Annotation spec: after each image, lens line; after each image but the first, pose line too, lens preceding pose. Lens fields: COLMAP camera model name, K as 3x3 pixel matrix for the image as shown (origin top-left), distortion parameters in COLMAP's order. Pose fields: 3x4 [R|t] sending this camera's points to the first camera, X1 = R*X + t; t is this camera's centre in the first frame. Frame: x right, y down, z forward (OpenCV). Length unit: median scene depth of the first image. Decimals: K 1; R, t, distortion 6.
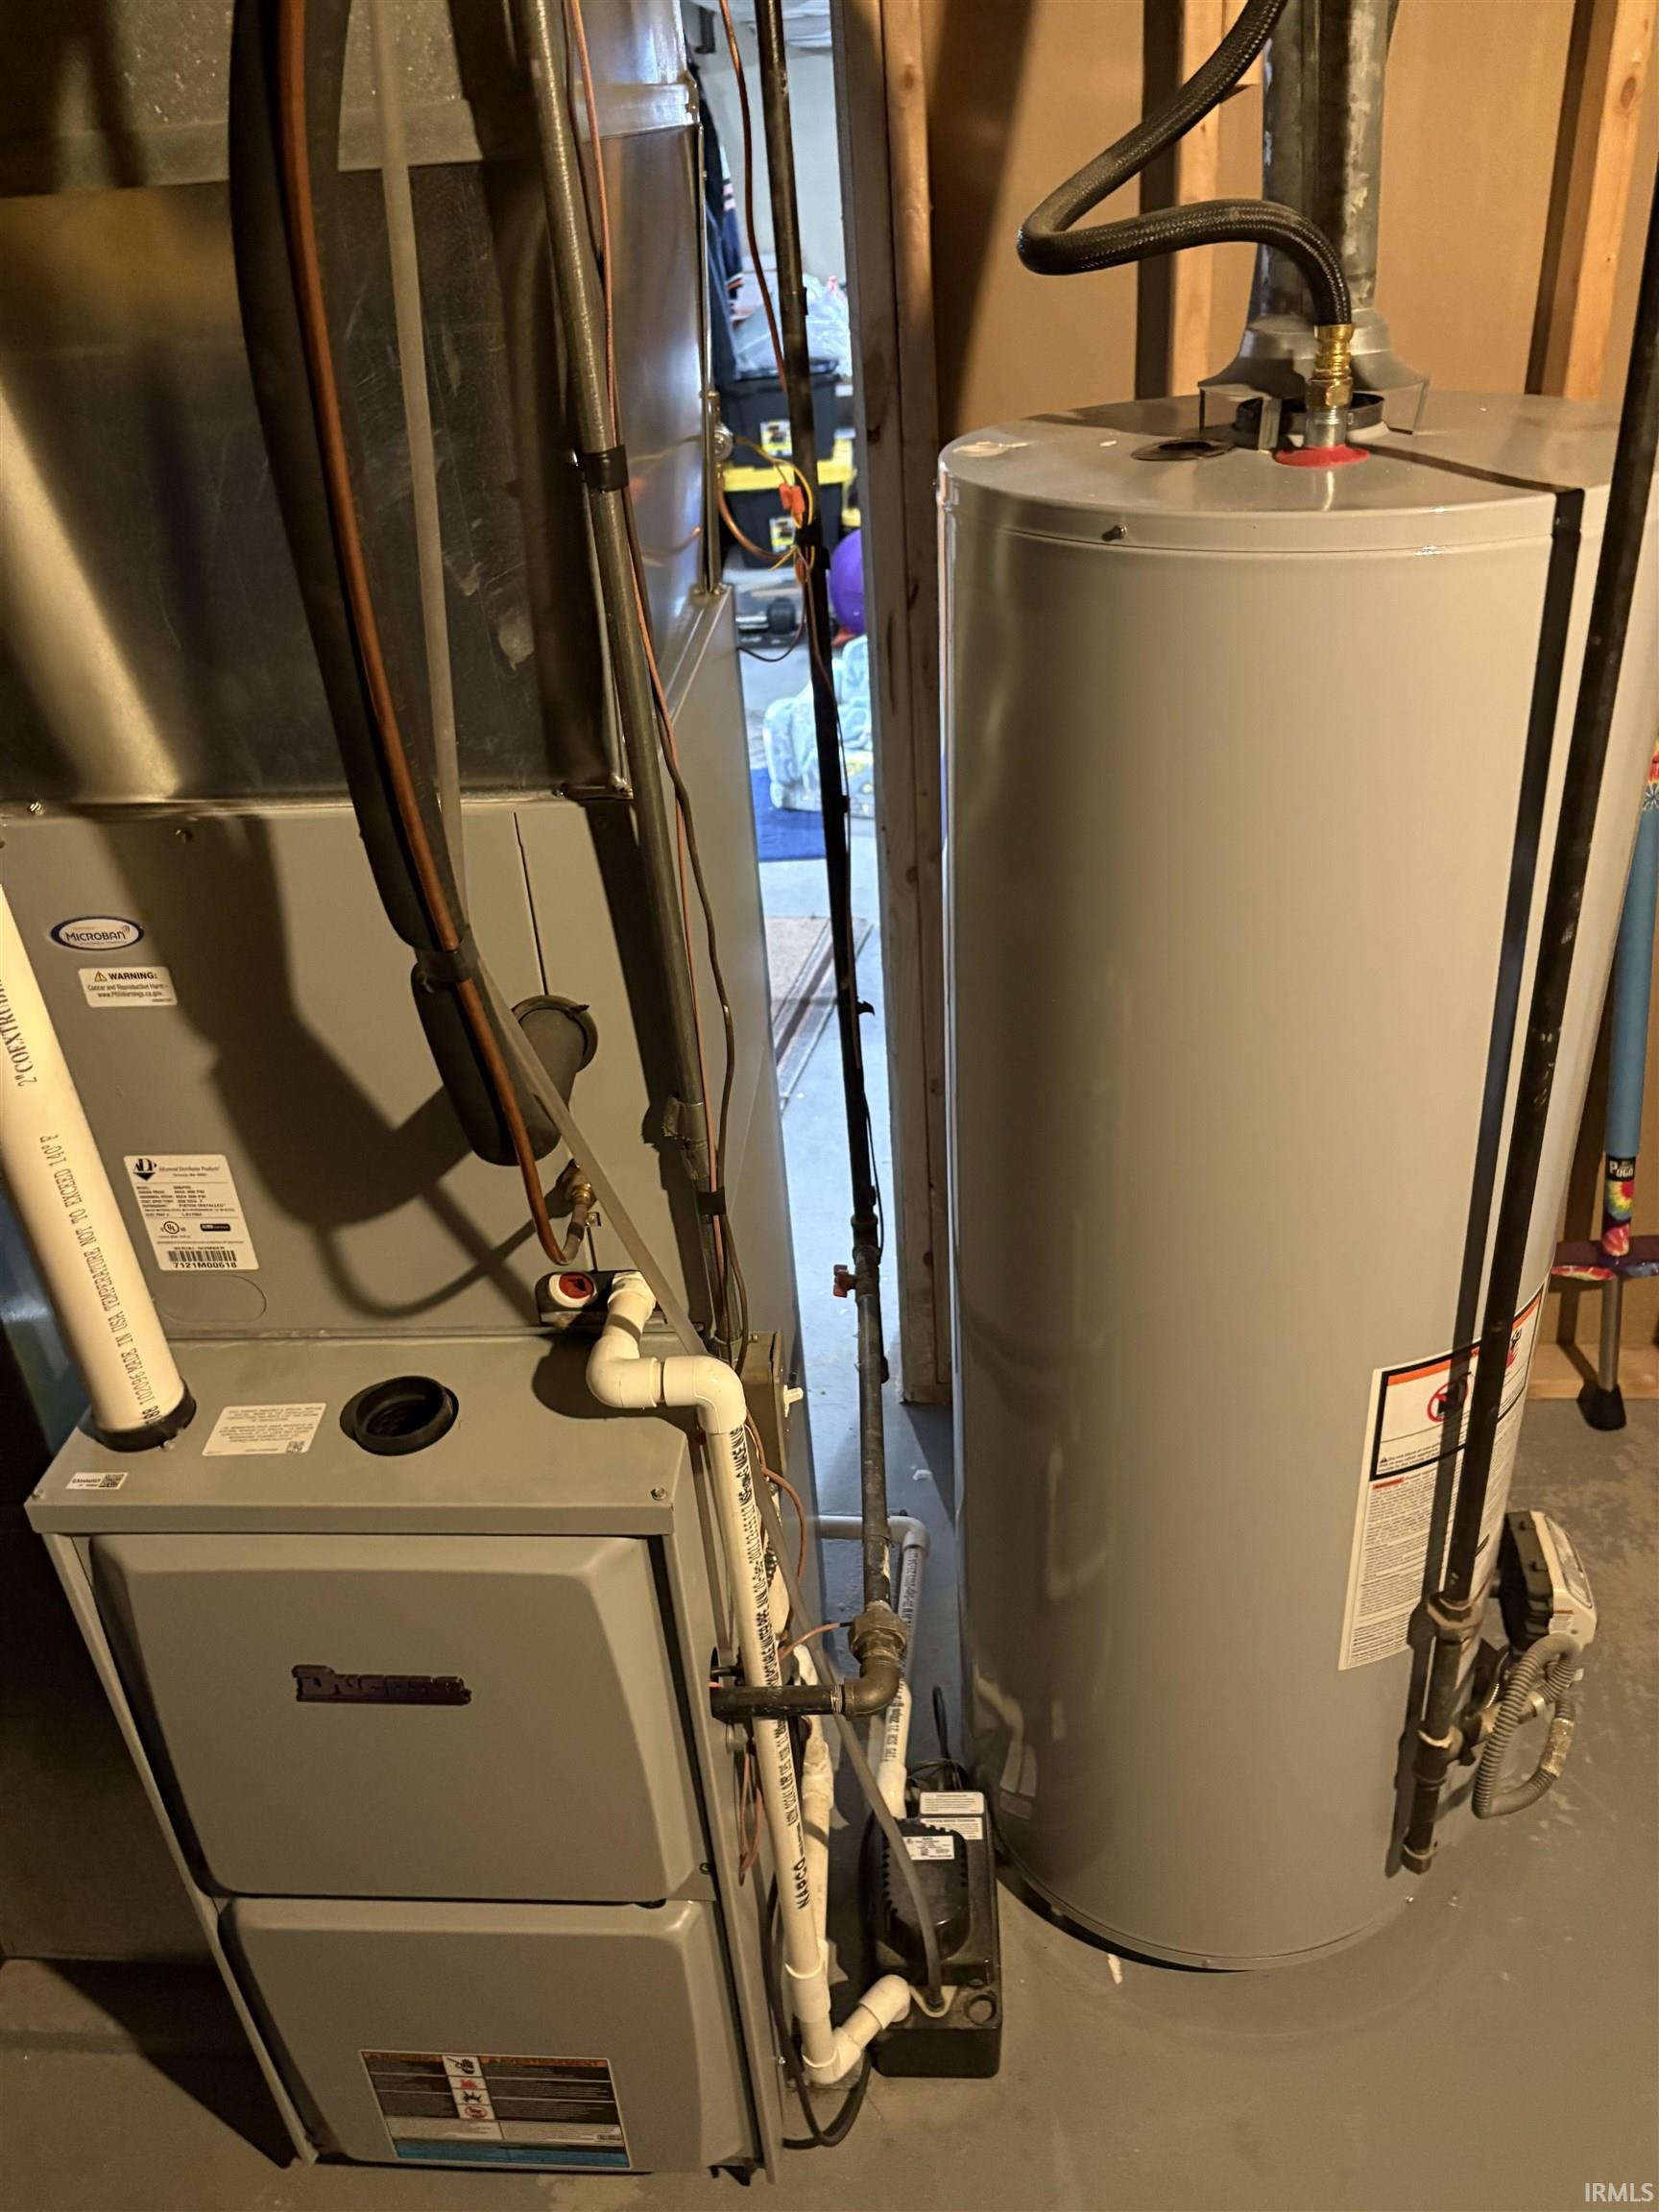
lens RADIAL K [[1671.0, 0, 832.9], [0, 1671.0, 1102.4], [0, 0, 1]] dist [0.003970, -0.013204]
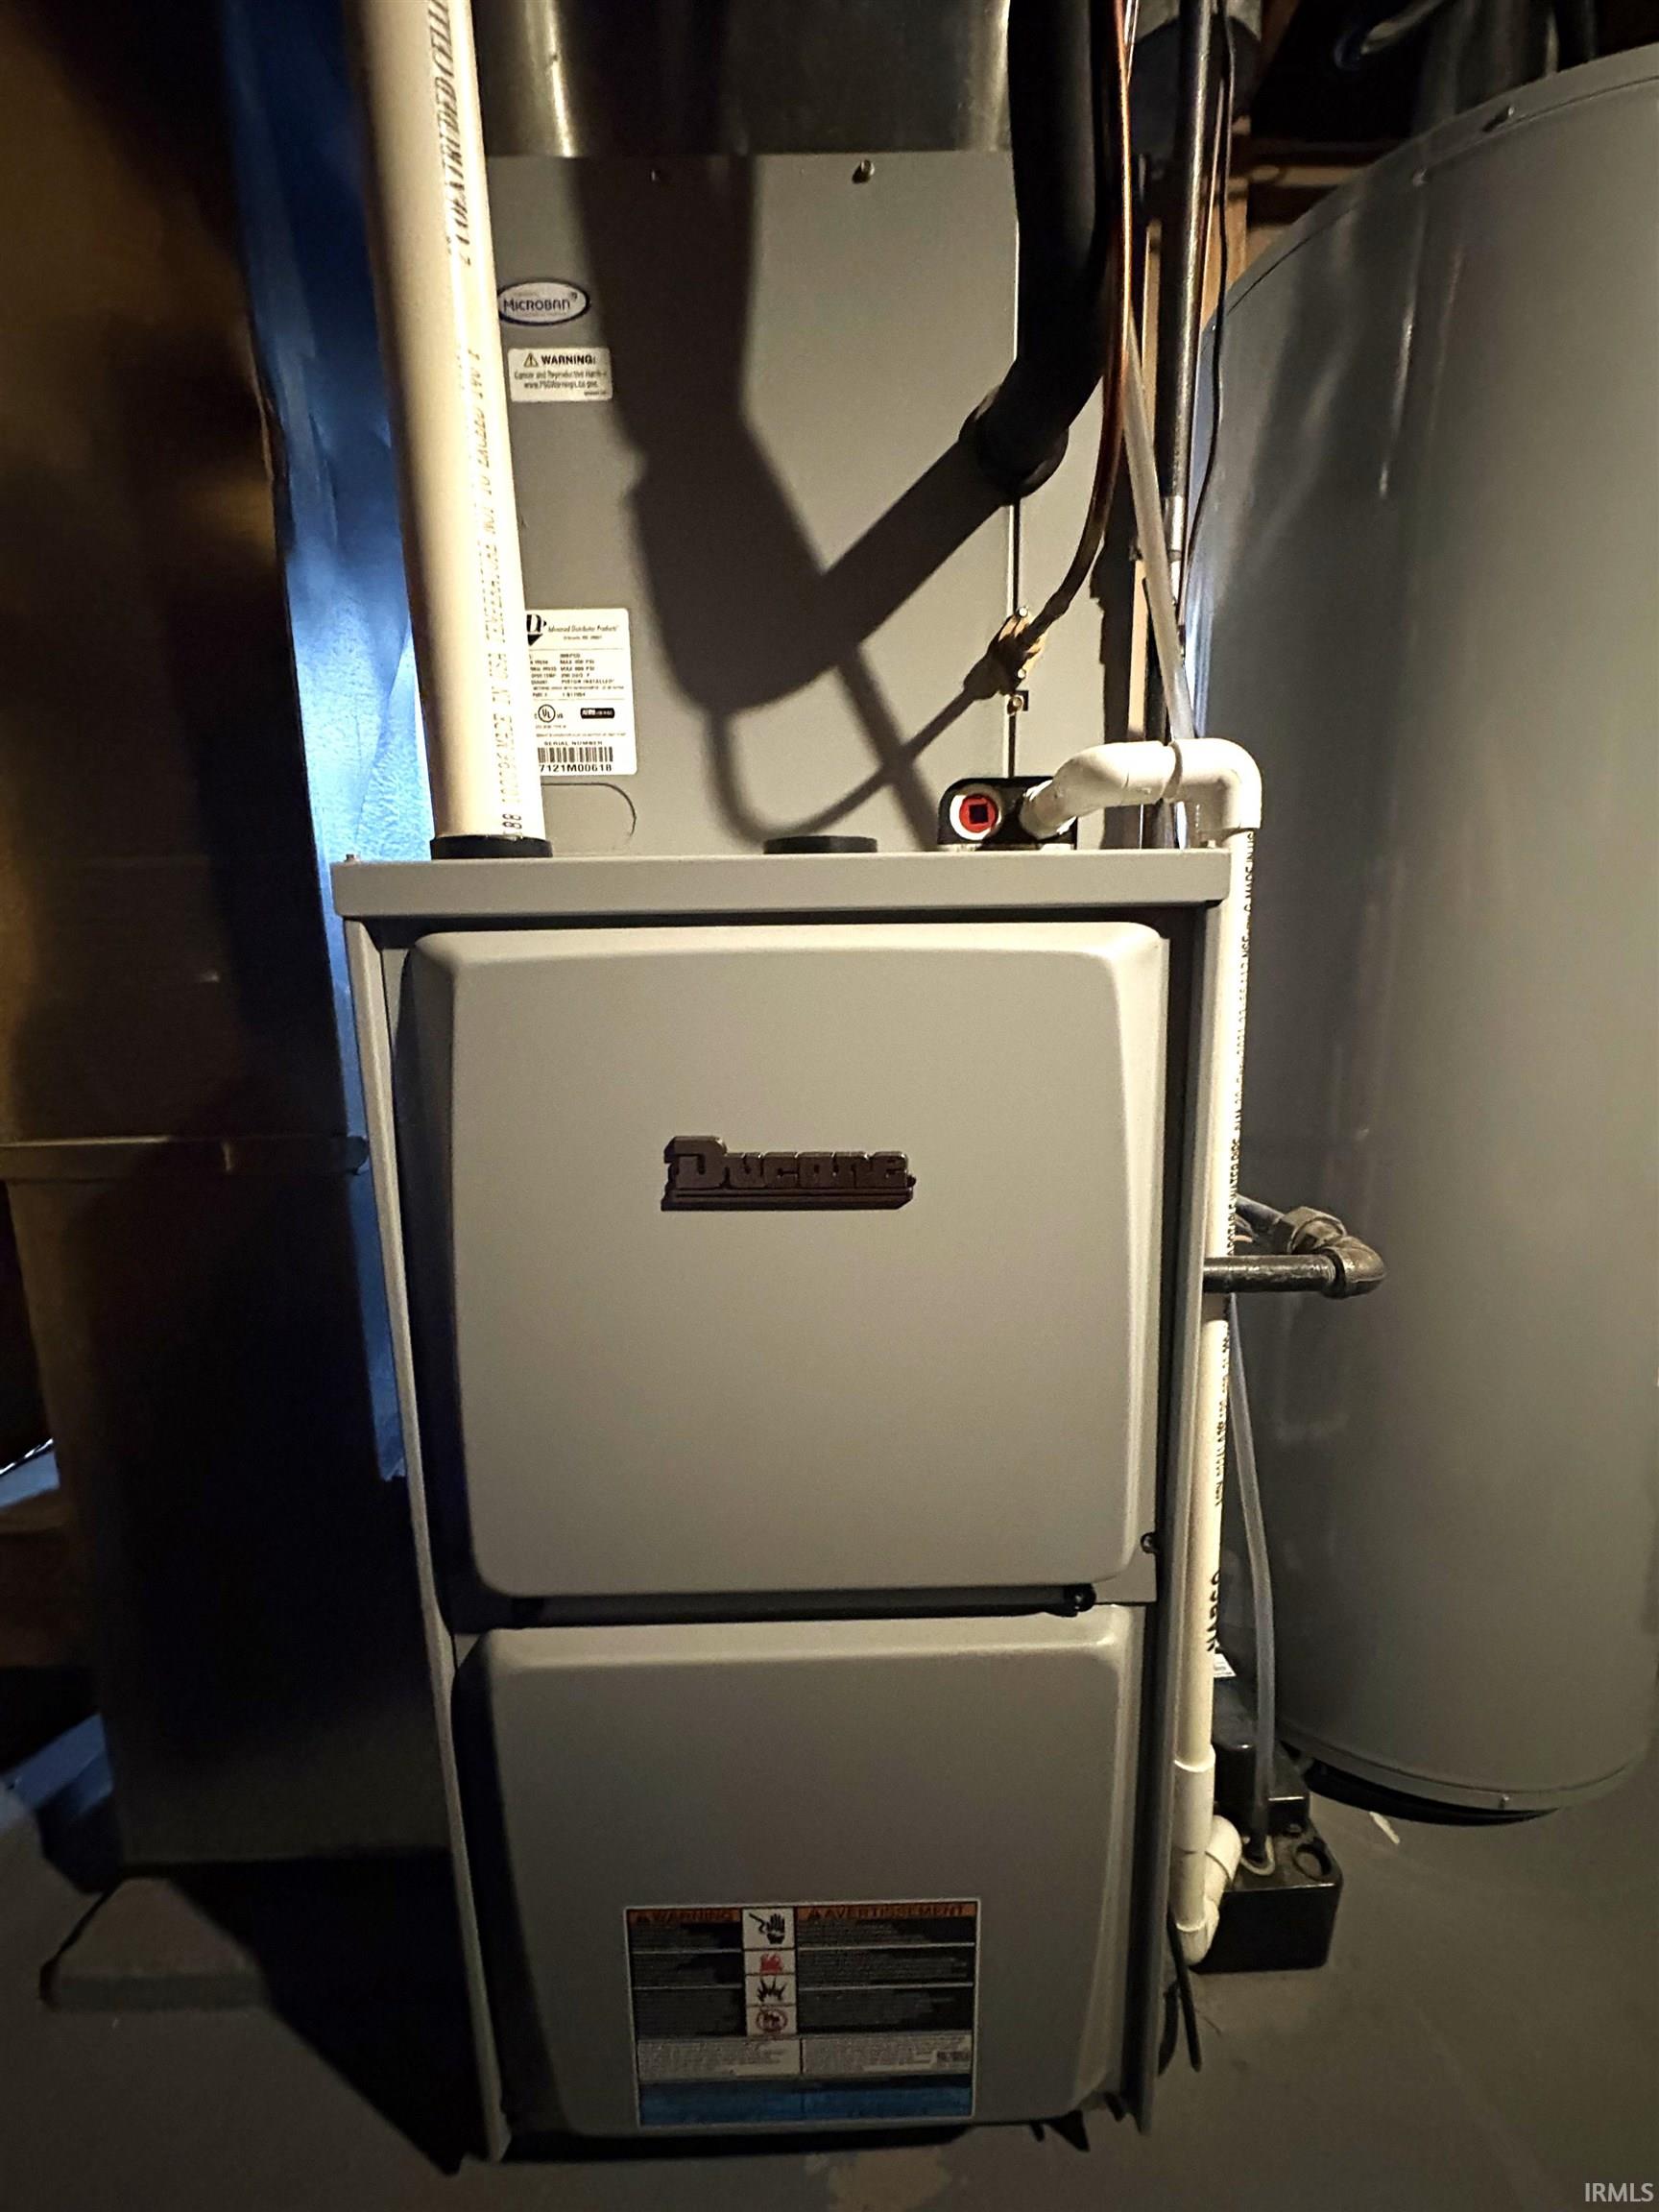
lens RADIAL K [[878.7, 0, 831.0], [0, 878.7, 1112.7], [0, 0, 1]] dist [0.000194, -0.000493]
pose [[0.995802, 0.028892, 0.086856, -0.238923], [0.002622, 0.939486, -0.342578, 0.379573], [-0.091498, 0.341367, 0.935466, 0.529082]]
